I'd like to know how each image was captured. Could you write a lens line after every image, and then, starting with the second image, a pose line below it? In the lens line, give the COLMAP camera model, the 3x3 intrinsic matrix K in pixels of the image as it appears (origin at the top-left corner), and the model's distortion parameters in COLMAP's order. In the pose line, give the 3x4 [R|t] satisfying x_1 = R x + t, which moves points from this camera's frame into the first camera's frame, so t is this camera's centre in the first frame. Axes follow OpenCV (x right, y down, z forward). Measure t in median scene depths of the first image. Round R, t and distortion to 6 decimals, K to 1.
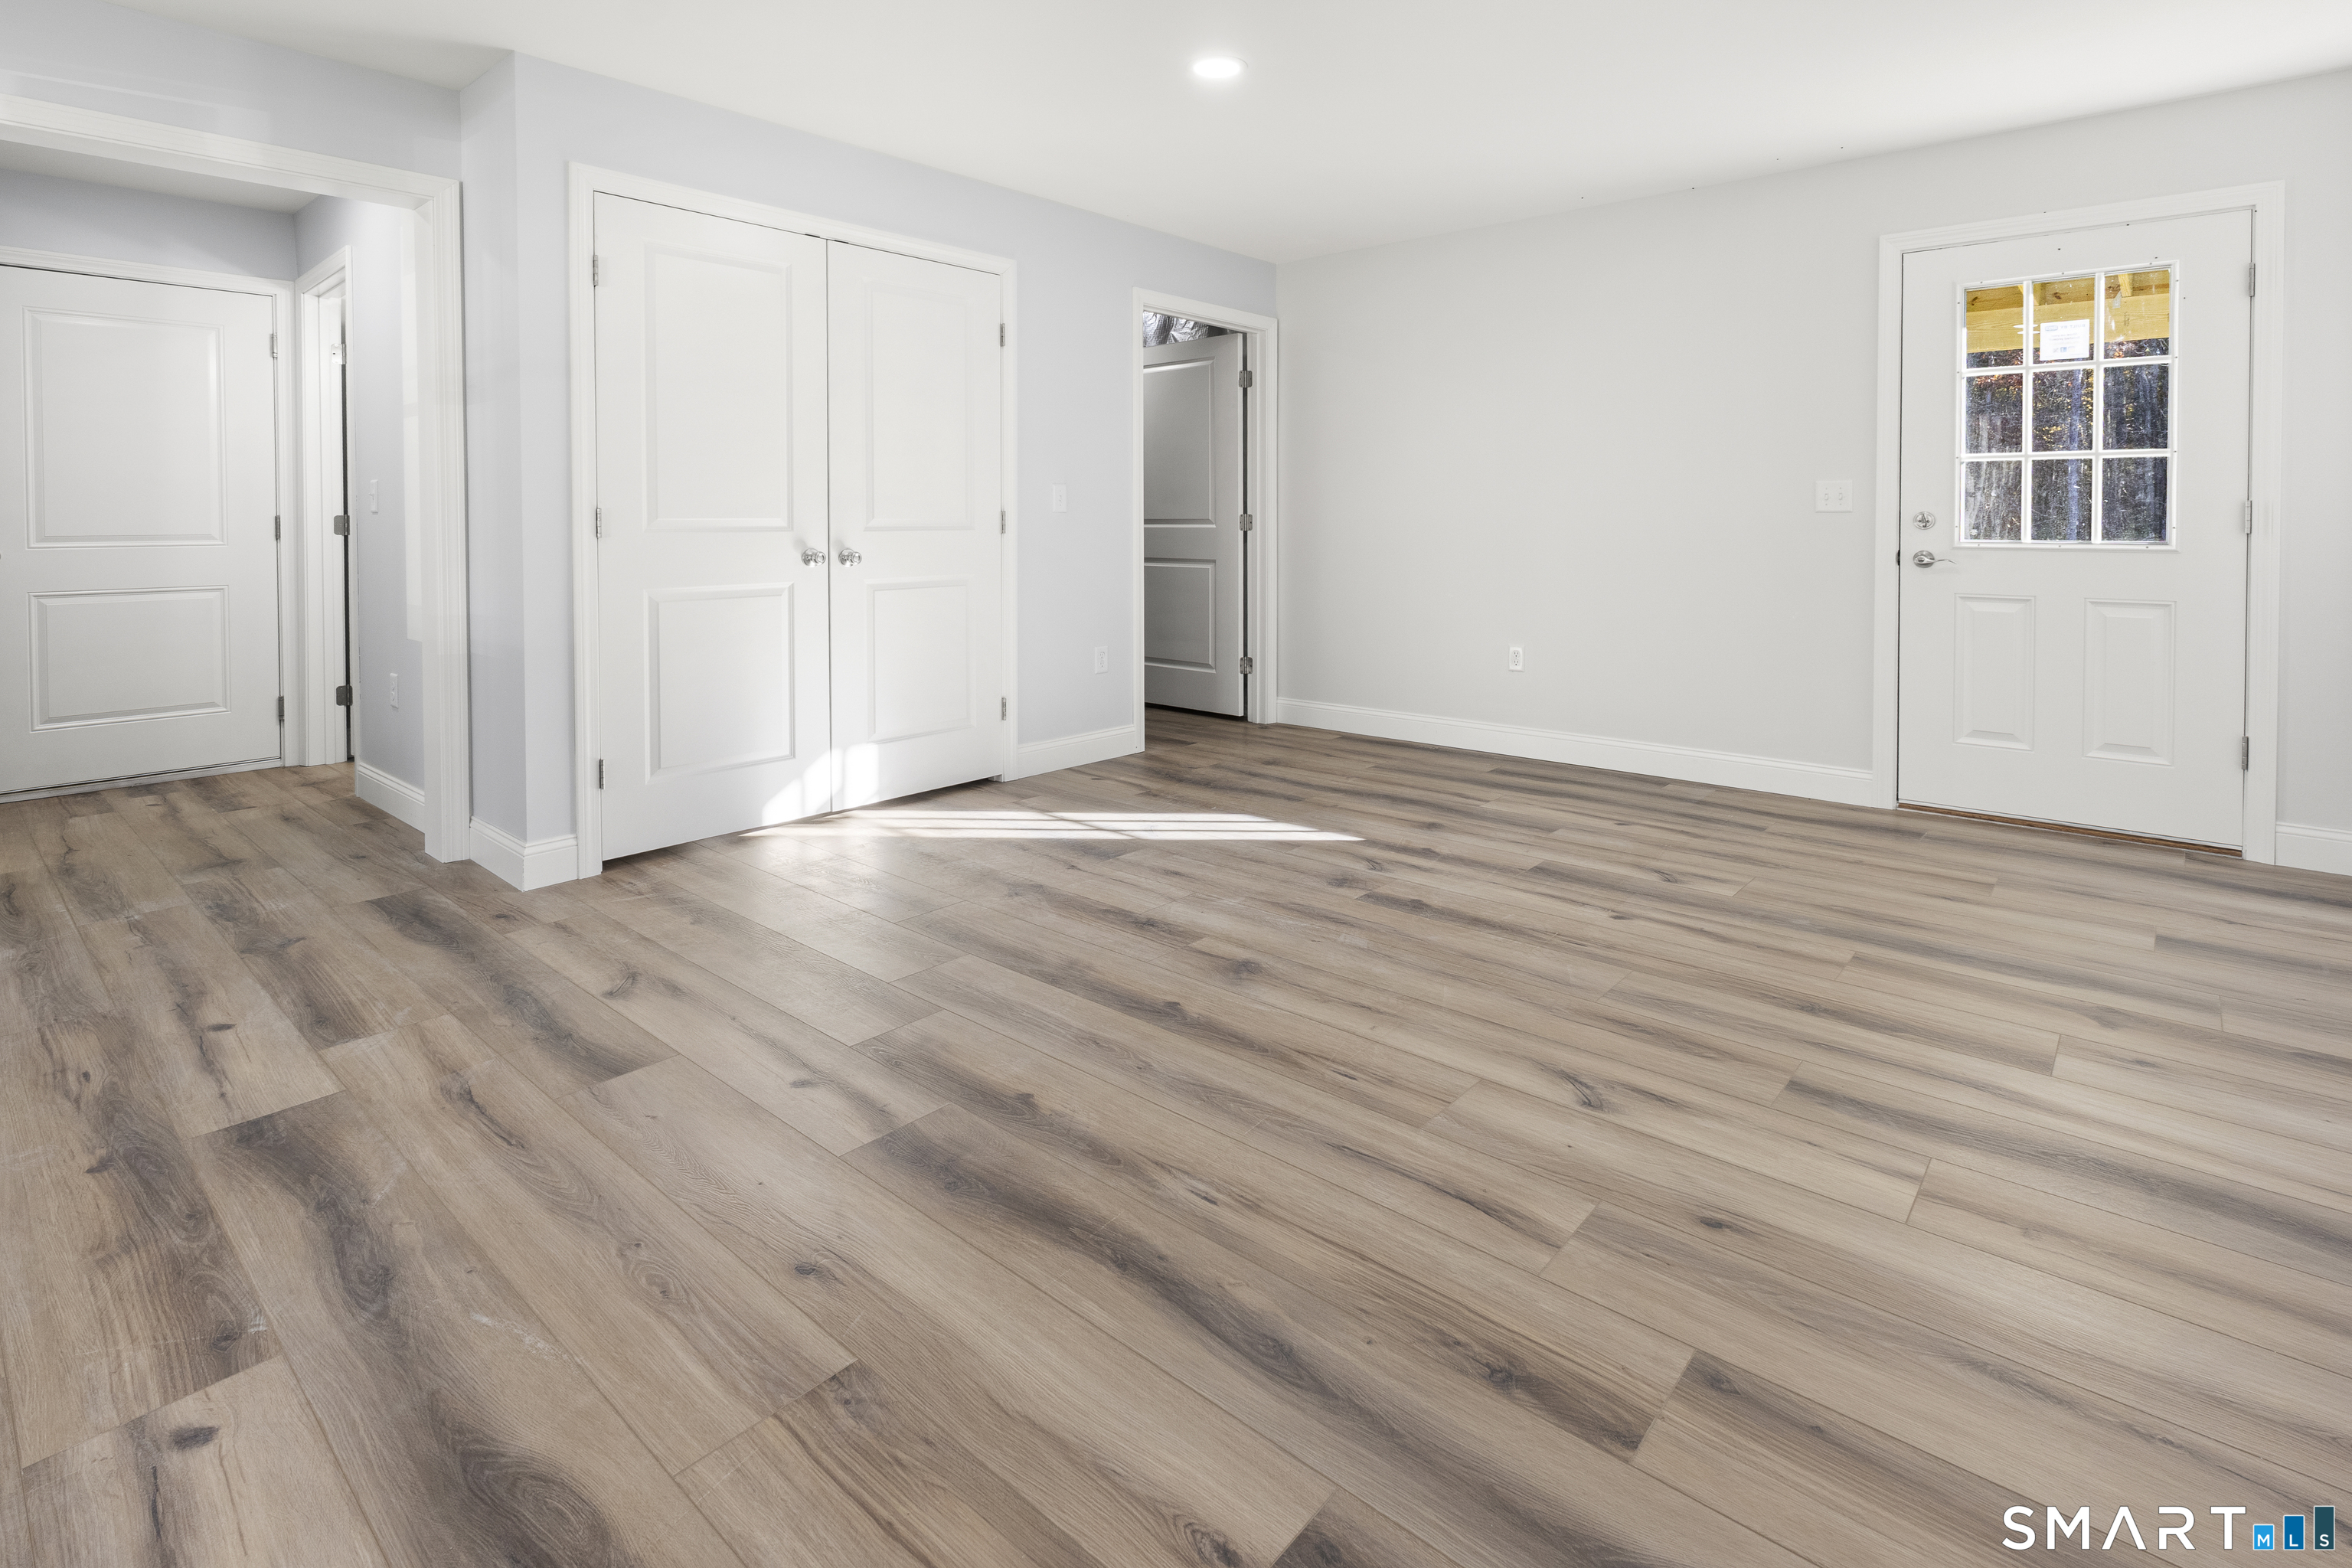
lens RADIAL K [[1136.2, 0, 1257.7], [0, 1136.2, 535.8], [0, 0, 1]] dist [-0.000969, 0.000075]
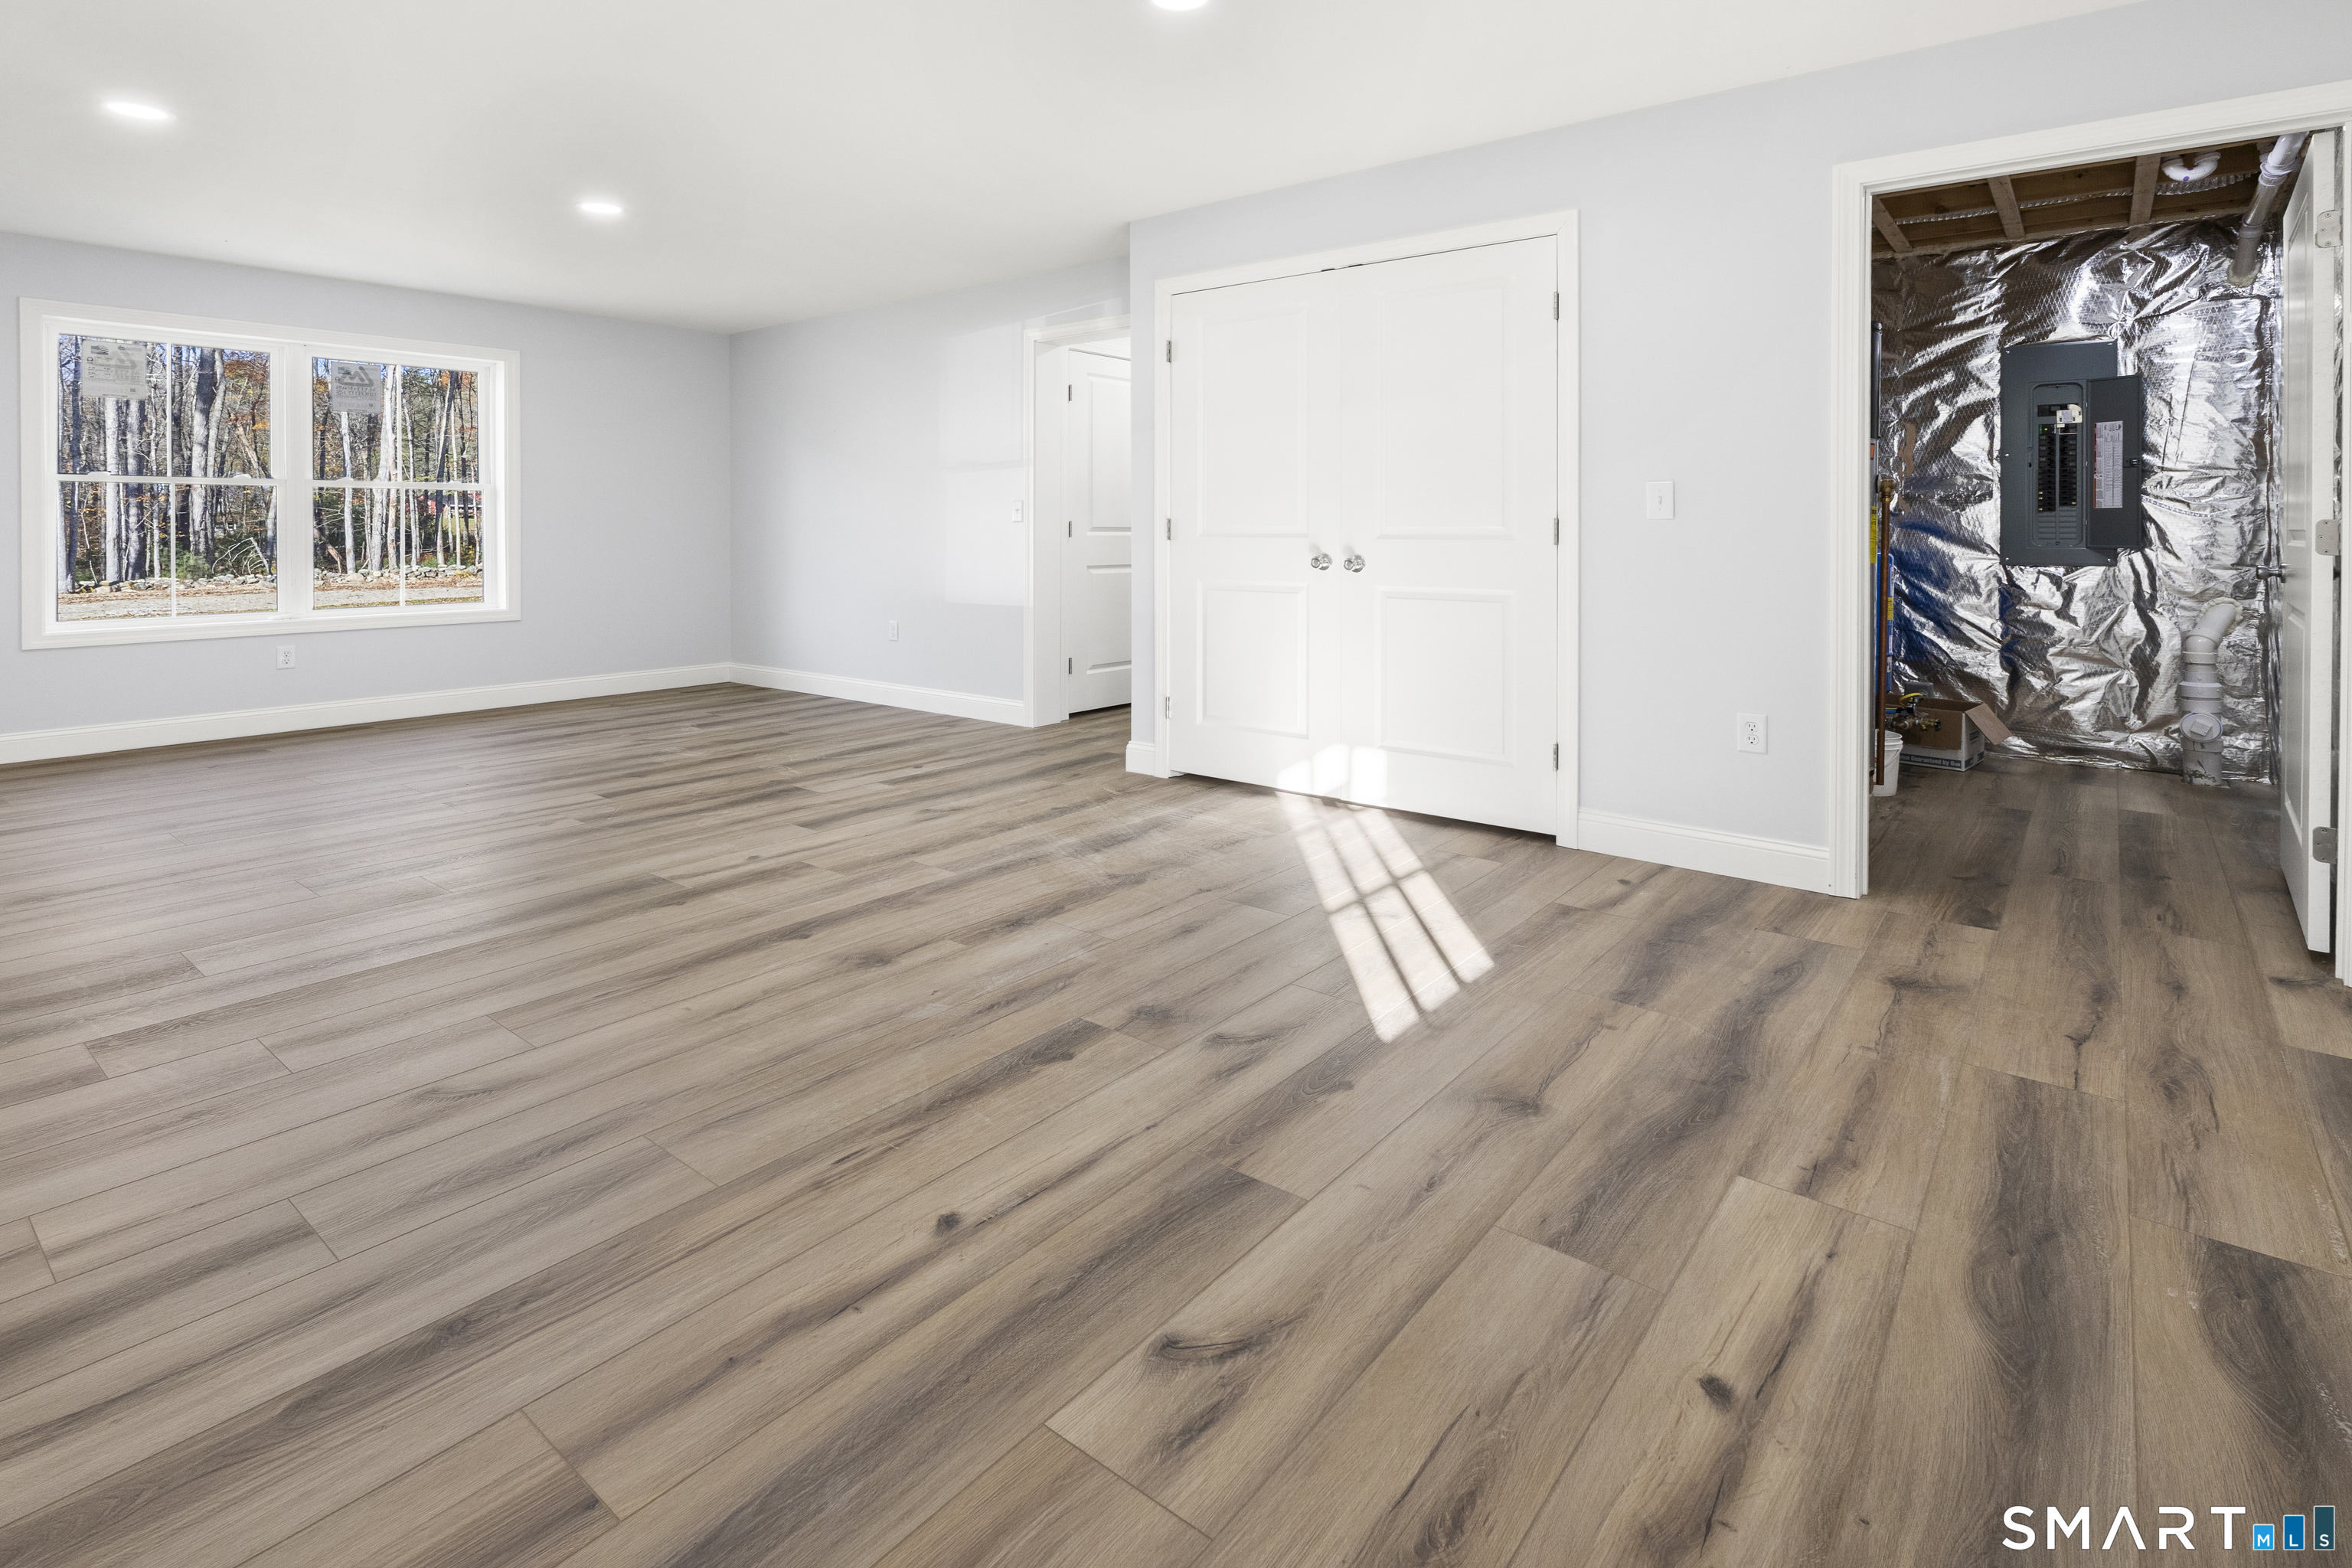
lens RADIAL K [[1136.2, 0, 1257.7], [0, 1136.2, 535.8], [0, 0, 1]] dist [-0.000969, 0.000075]
pose [[0.037931, 0.006228, -0.999261, 0.755065], [-0.019061, 0.999803, 0.005507, -0.011603], [0.999099, 0.018838, 0.038042, 0.955466]]
